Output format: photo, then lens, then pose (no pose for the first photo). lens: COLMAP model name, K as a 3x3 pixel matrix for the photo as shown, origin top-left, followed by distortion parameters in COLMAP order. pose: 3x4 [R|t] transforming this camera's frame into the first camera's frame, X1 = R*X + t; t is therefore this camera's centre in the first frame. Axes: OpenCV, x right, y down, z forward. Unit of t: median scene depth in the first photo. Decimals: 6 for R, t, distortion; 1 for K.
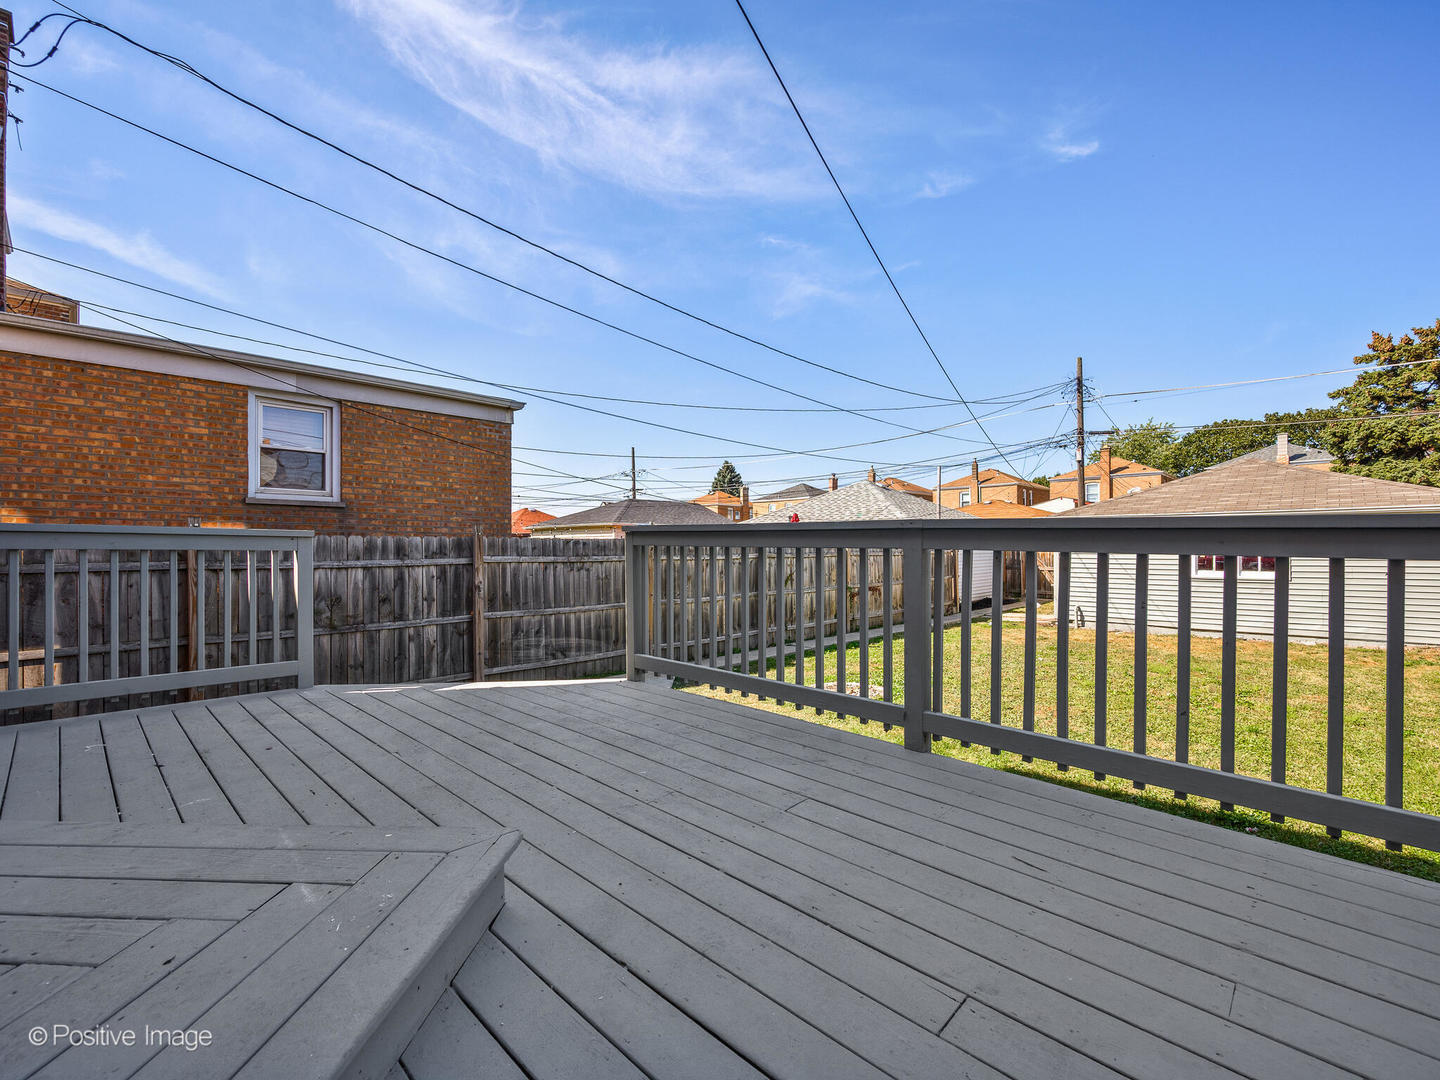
lens RADIAL K [[581.4, 0, 720.0], [0, 581.4, 540.0], [0, 0, 1]] dist [-0.000103, 0.000026]
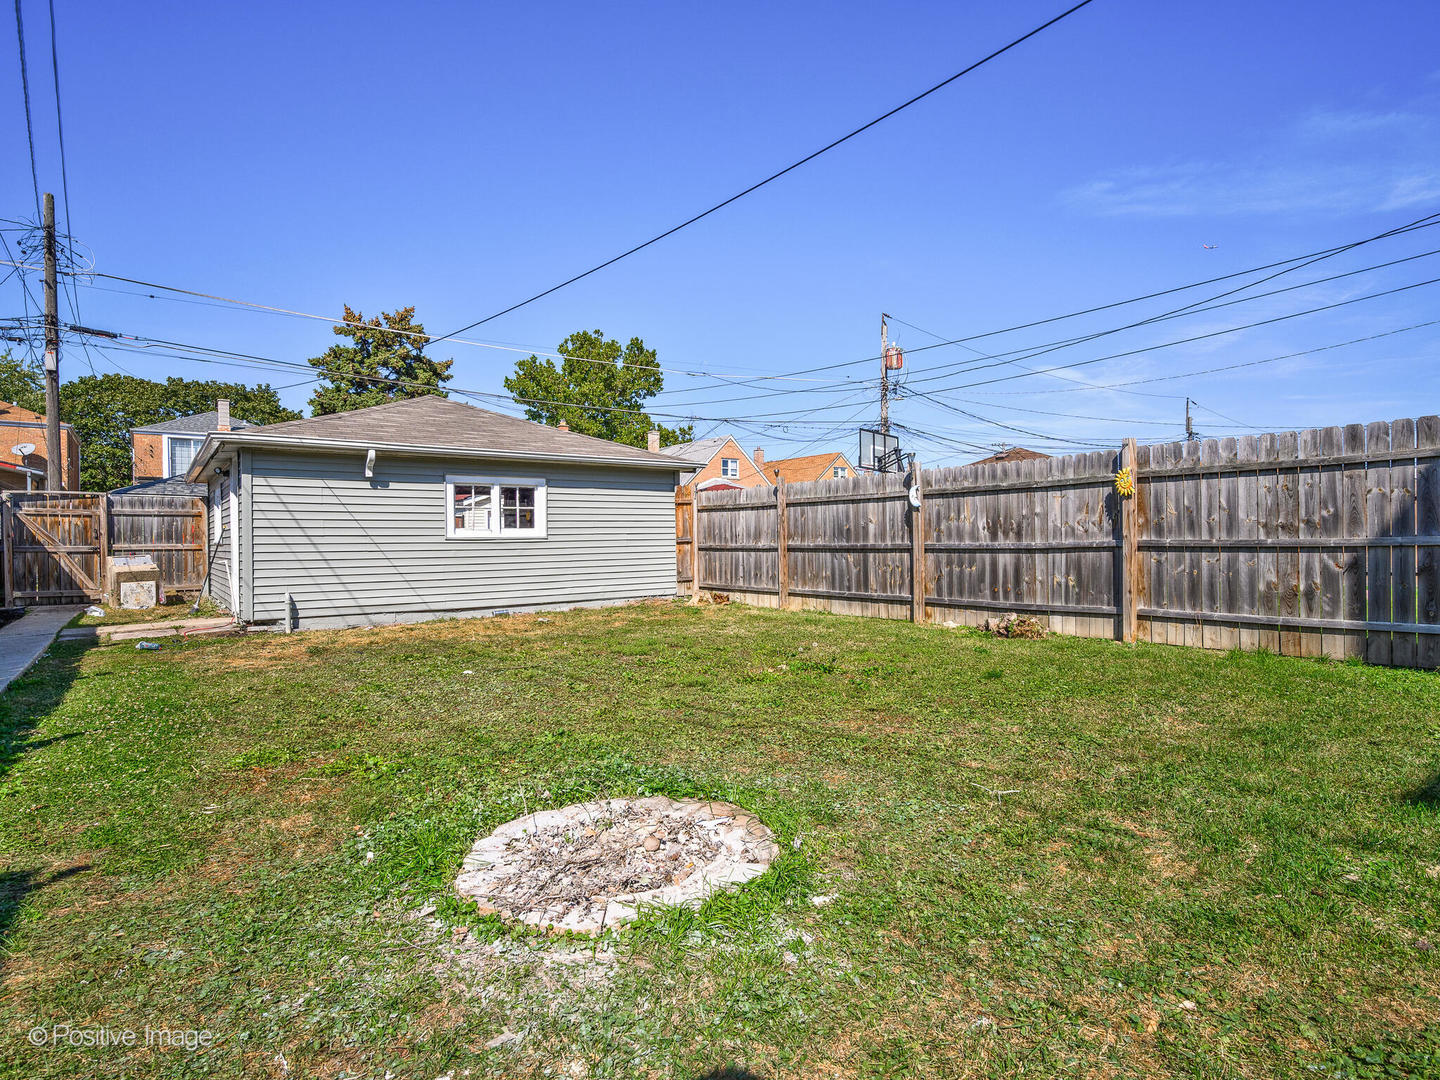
lens RADIAL K [[784.9, 0, 720.0], [0, 784.9, 540.0], [0, 0, 1]] dist [0.001456, 0.001015]
pose [[0.178003, 0.005617, 0.984014, -0.032525], [-0.012675, 0.999914, -0.003415, 0.026454], [-0.983948, -0.011864, 0.178058, 0.201287]]
